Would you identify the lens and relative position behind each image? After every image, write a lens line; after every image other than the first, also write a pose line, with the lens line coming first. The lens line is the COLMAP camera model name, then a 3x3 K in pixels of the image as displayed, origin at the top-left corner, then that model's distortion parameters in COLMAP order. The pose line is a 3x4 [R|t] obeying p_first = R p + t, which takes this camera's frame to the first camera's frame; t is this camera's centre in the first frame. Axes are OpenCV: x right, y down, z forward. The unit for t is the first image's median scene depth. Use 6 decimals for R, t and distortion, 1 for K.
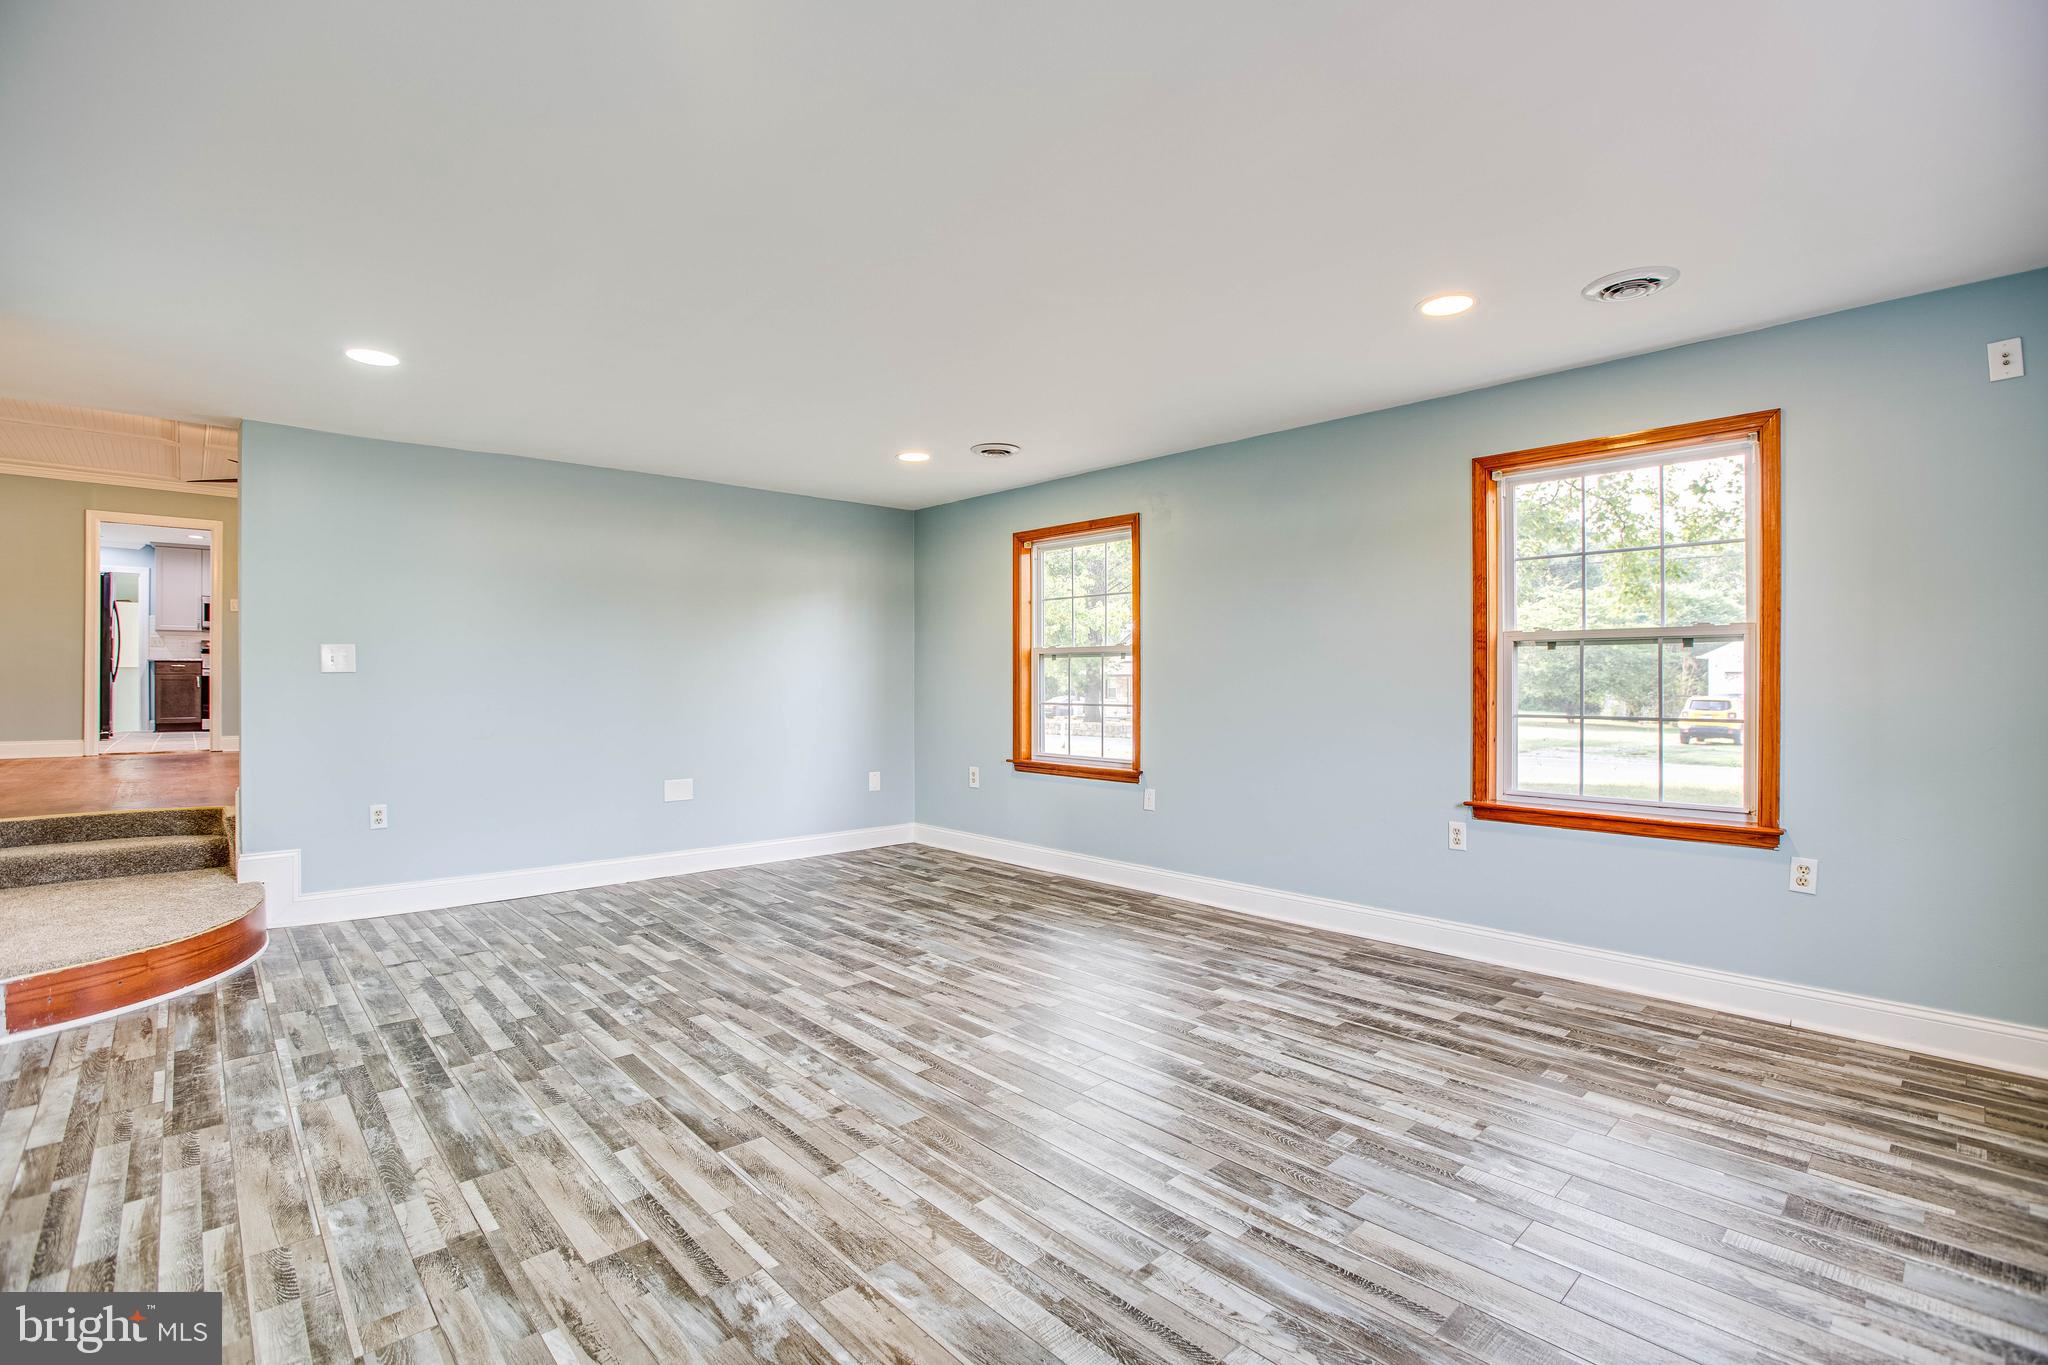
lens RADIAL K [[927.9, 0, 1023.9], [0, 927.9, 679.0], [0, 0, 1]] dist [-0.038549, 0.007816]
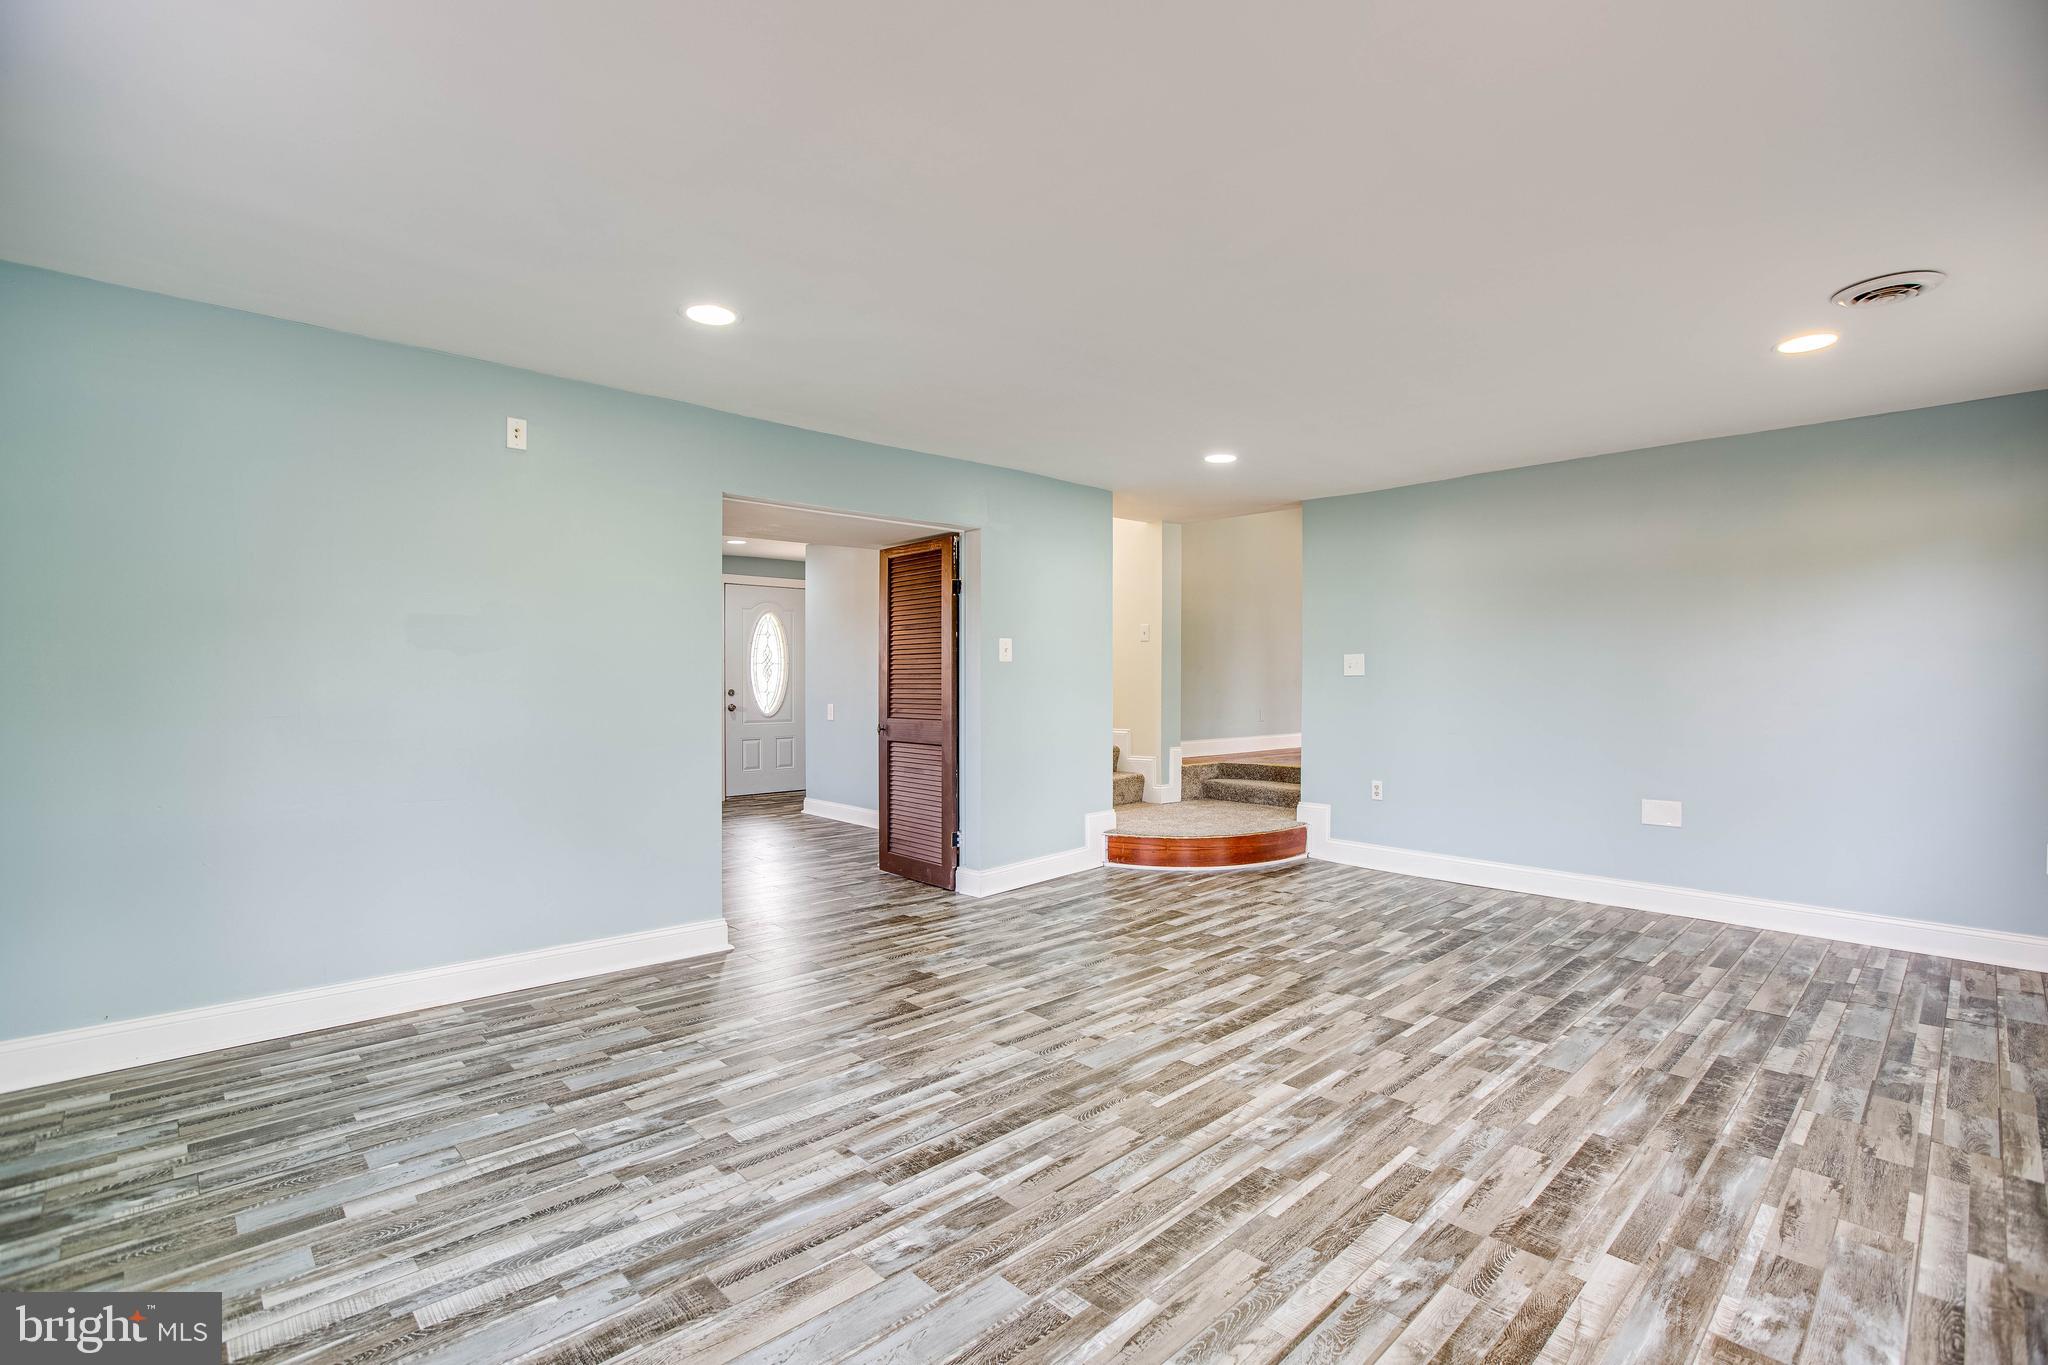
lens RADIAL K [[927.9, 0, 1016.4], [0, 927.9, 684.7], [0, 0, 1]] dist [-0.038549, 0.007816]
pose [[0.004011, 0.004052, -0.999984, 0.833689], [0.001731, 0.999990, 0.004059, -0.001874], [0.999990, -0.001748, 0.004004, 0.732496]]
